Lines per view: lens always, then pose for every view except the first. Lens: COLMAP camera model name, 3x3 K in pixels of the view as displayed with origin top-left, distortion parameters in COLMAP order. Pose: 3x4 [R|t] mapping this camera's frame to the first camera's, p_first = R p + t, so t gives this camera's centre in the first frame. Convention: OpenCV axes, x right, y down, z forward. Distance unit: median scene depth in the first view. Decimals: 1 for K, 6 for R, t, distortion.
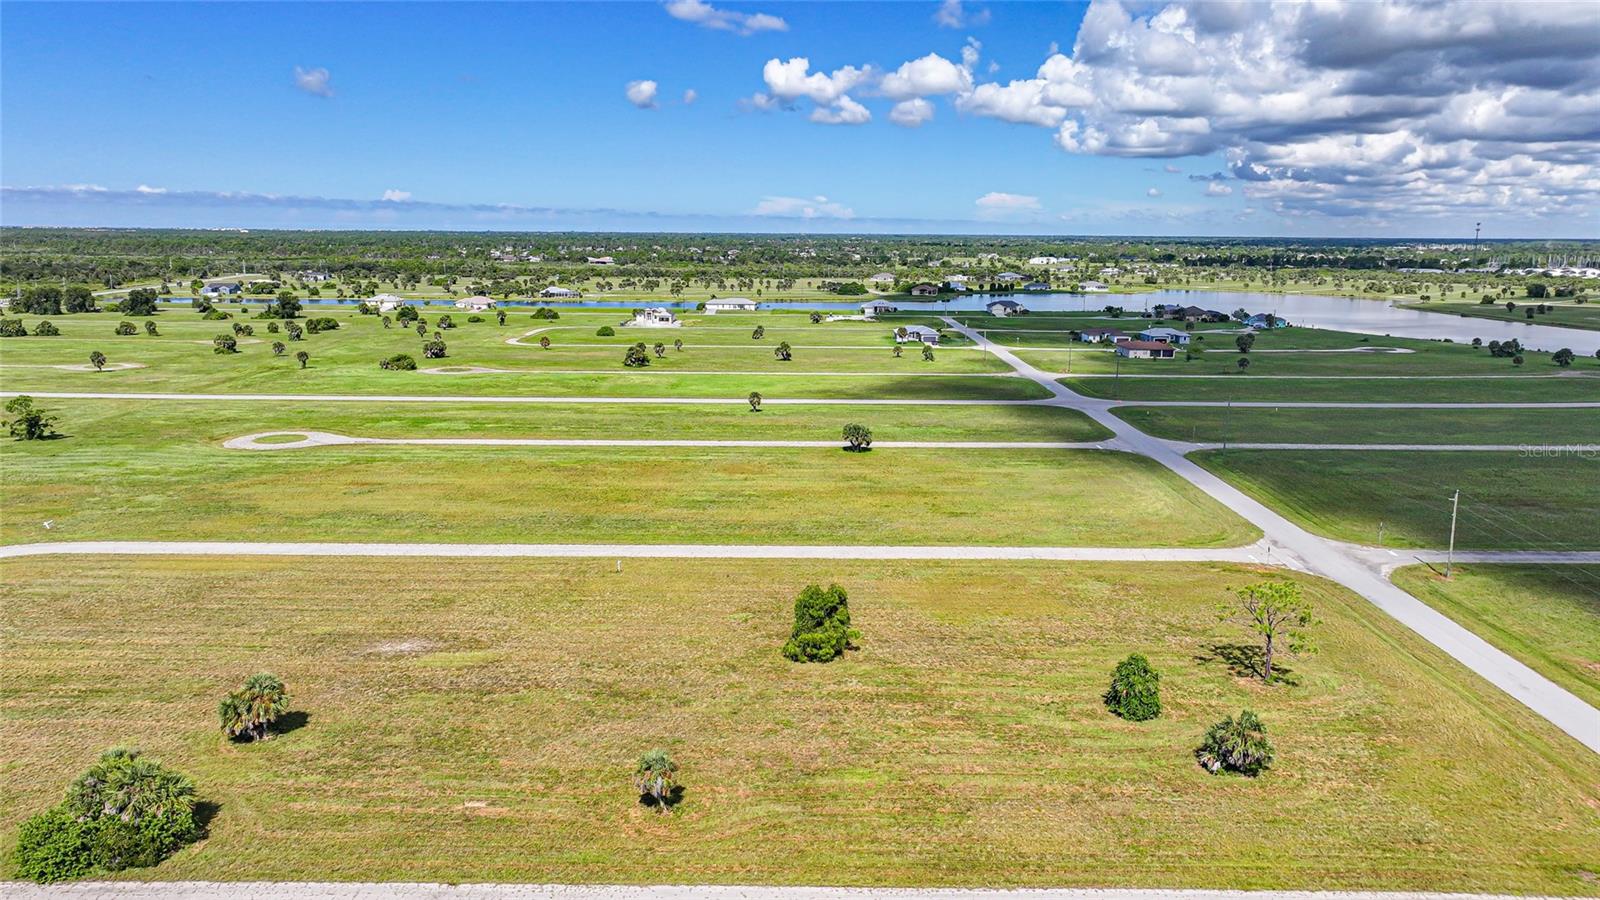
lens RADIAL K [[1098.9, 0, 793.1], [0, 1098.9, 464.5], [0, 0, 1]] dist [-0.000730, 0.016983]
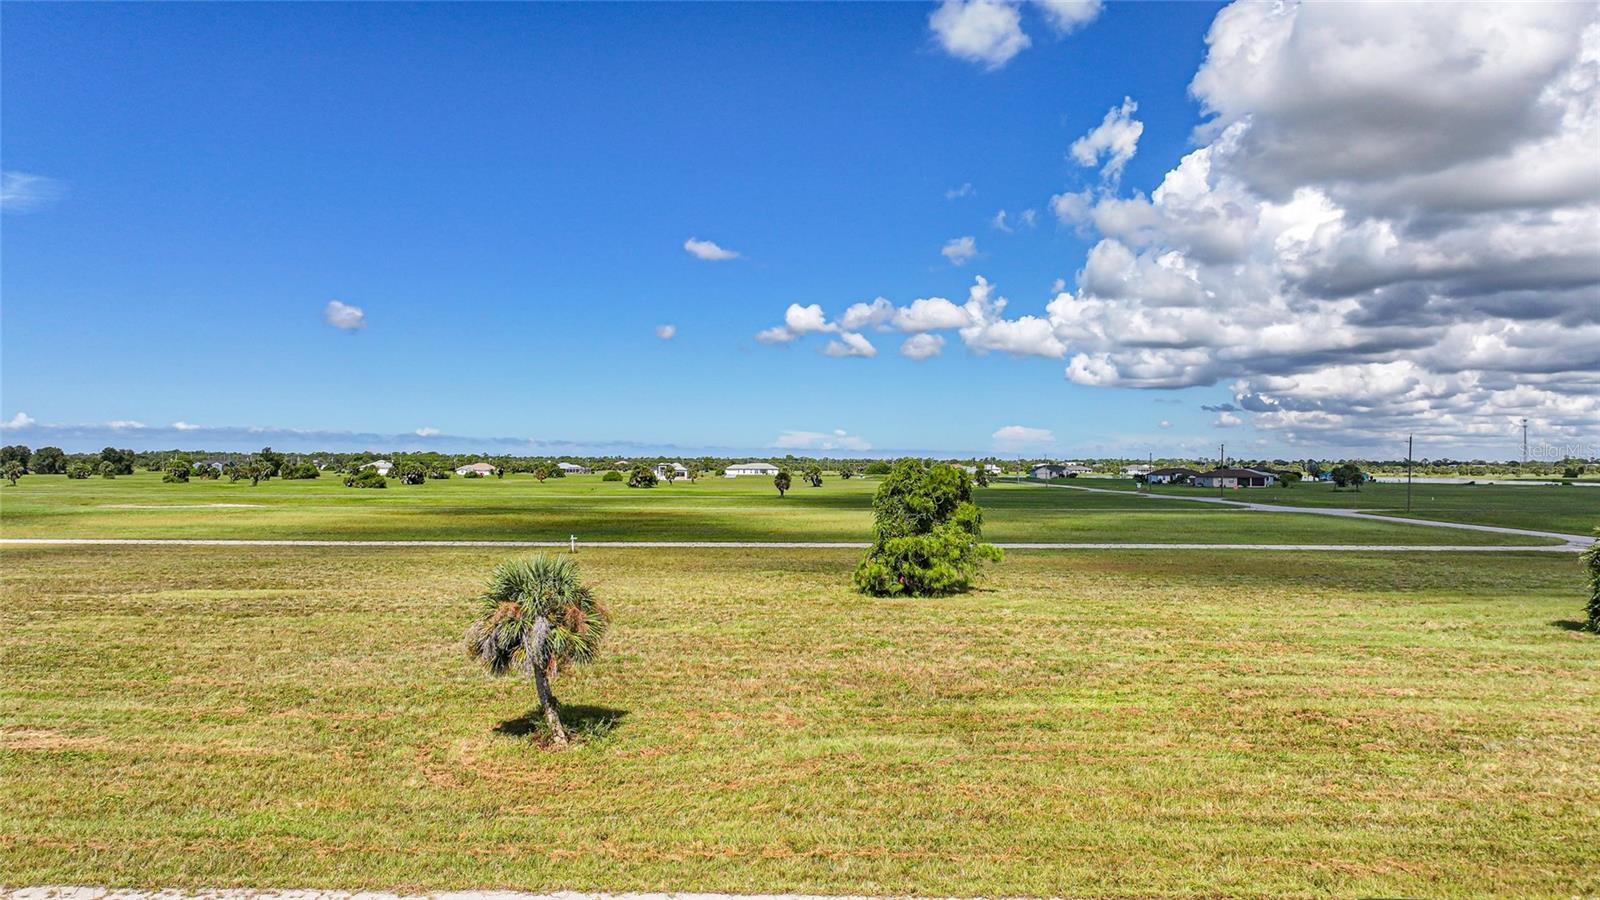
lens RADIAL K [[1098.9, 0, 803.7], [0, 1098.9, 436.9], [0, 0, 1]] dist [-0.000730, 0.016983]
pose [[0.999969, 0.000352, -0.007833, -0.005531], [-0.002170, 0.972380, -0.233395, 0.042975], [0.007535, 0.233405, 0.972350, 0.091997]]
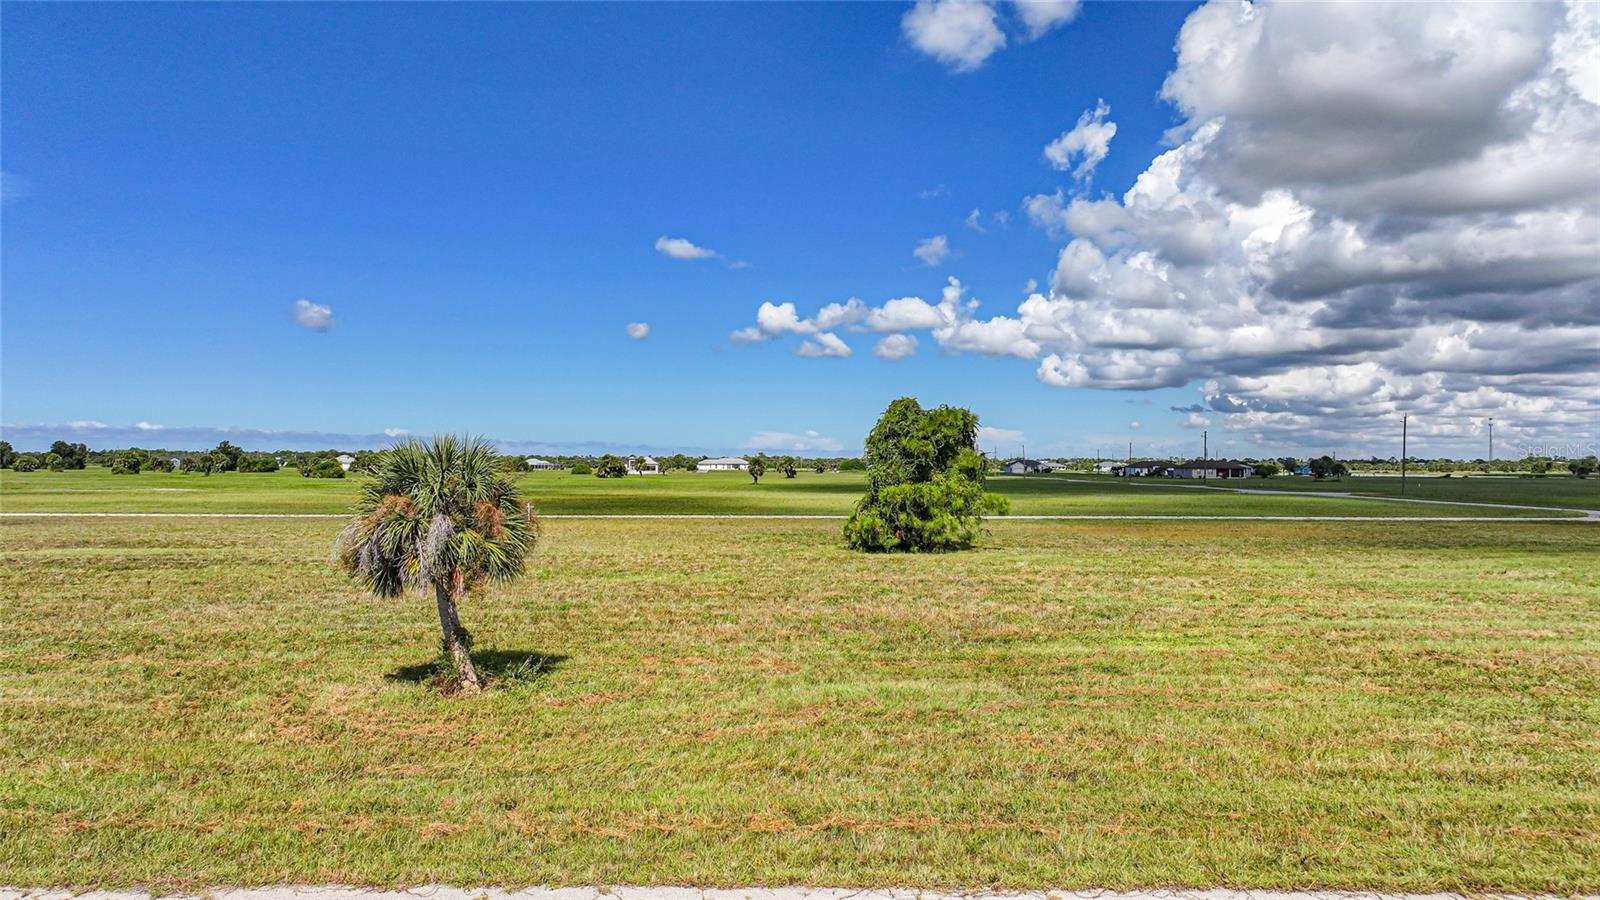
lens RADIAL K [[1098.9, 0, 803.4], [0, 1098.9, 445.4], [0, 0, 1]] dist [-0.000730, 0.016983]
pose [[0.999853, 0.001069, 0.017111, -0.006393], [0.002838, 0.973956, -0.226719, 0.045209], [-0.016908, 0.226734, 0.973810, 0.105141]]
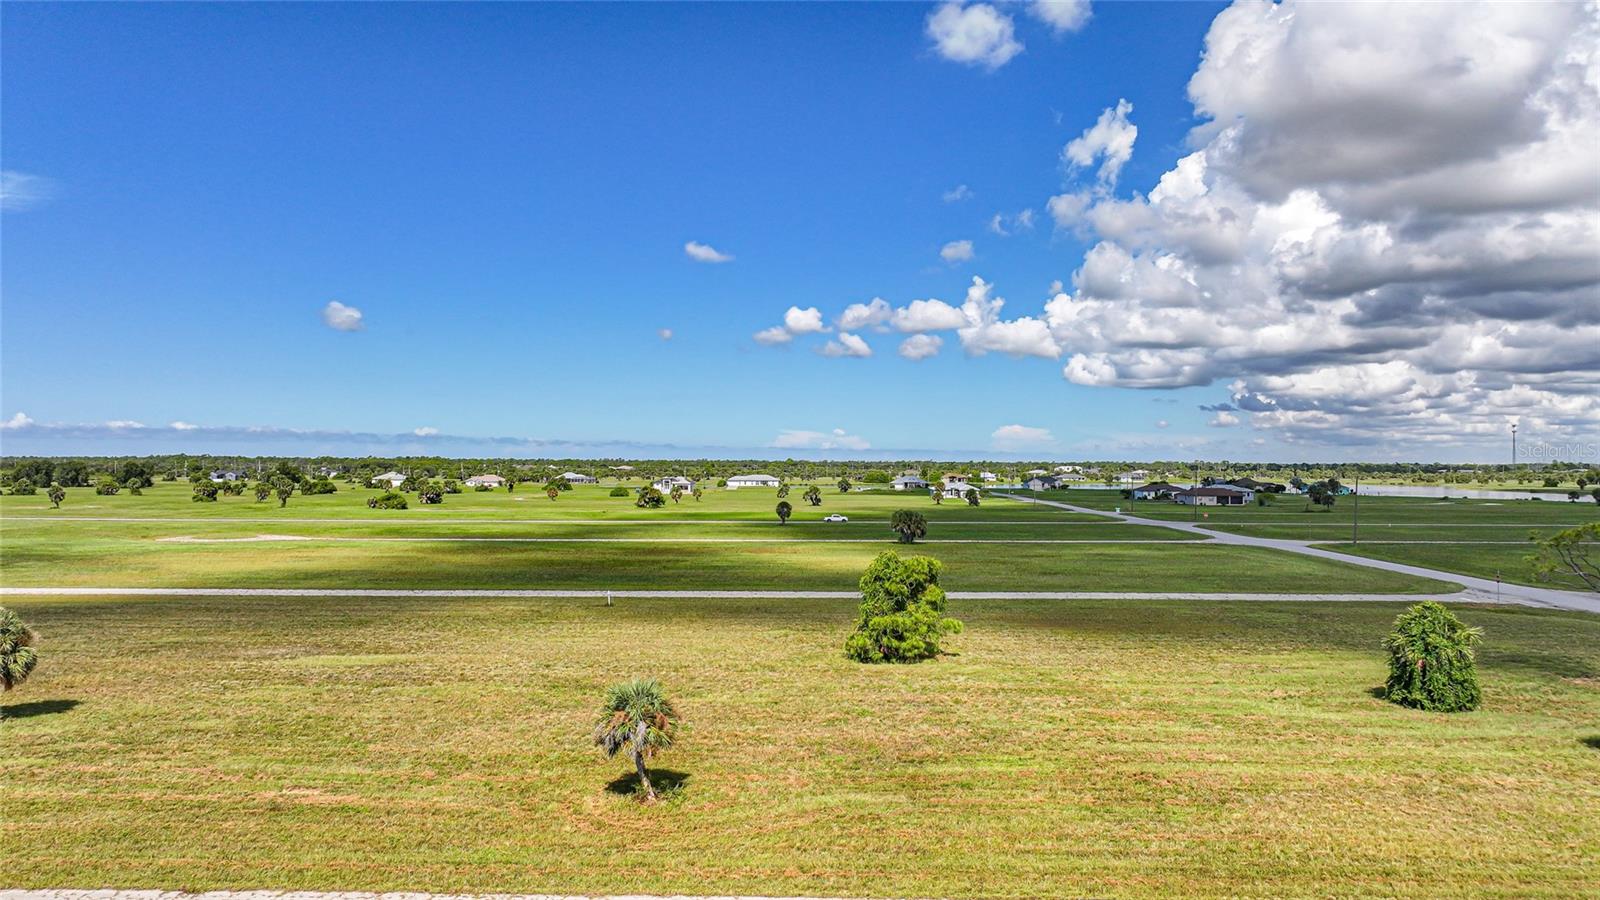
lens RADIAL K [[1098.9, 0, 801.3], [0, 1098.9, 423.5], [0, 0, 1]] dist [-0.000730, 0.016983]
pose [[0.999960, -0.001091, -0.008912, -0.005606], [-0.001120, 0.969700, -0.244298, 0.038177], [0.008909, 0.244298, 0.969659, 0.062613]]
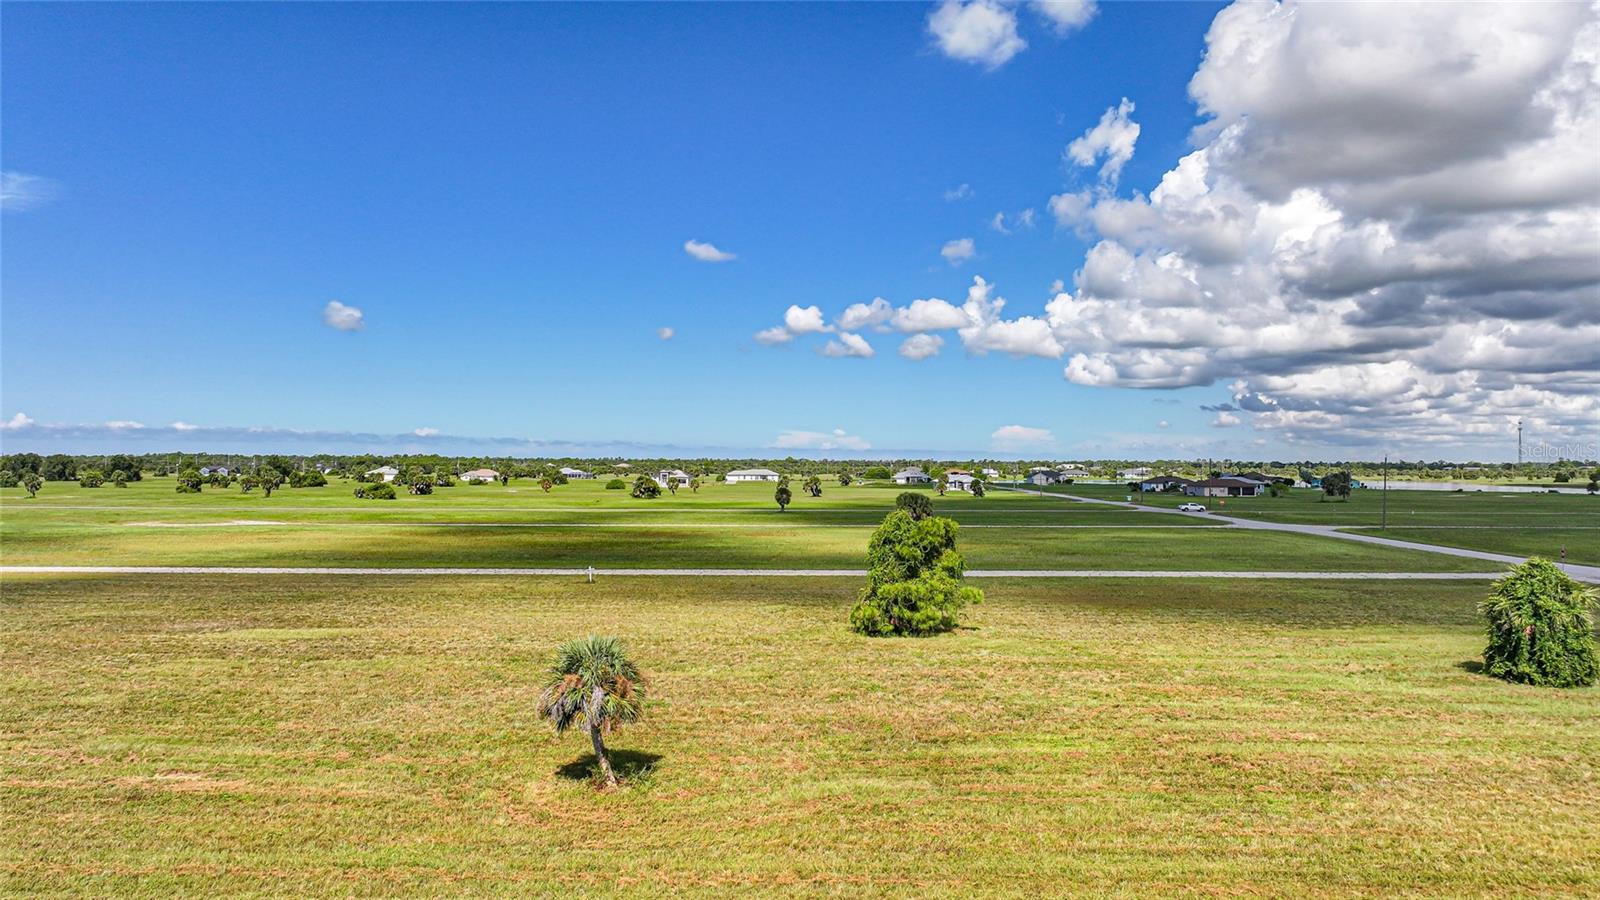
lens RADIAL K [[1098.9, 0, 802.8], [0, 1098.9, 431.1], [0, 0, 1]] dist [-0.000730, 0.016983]
pose [[0.999968, -0.000609, -0.007988, -0.005624], [-0.001312, 0.971211, -0.238219, 0.040250], [0.007903, 0.238222, 0.971179, 0.078939]]
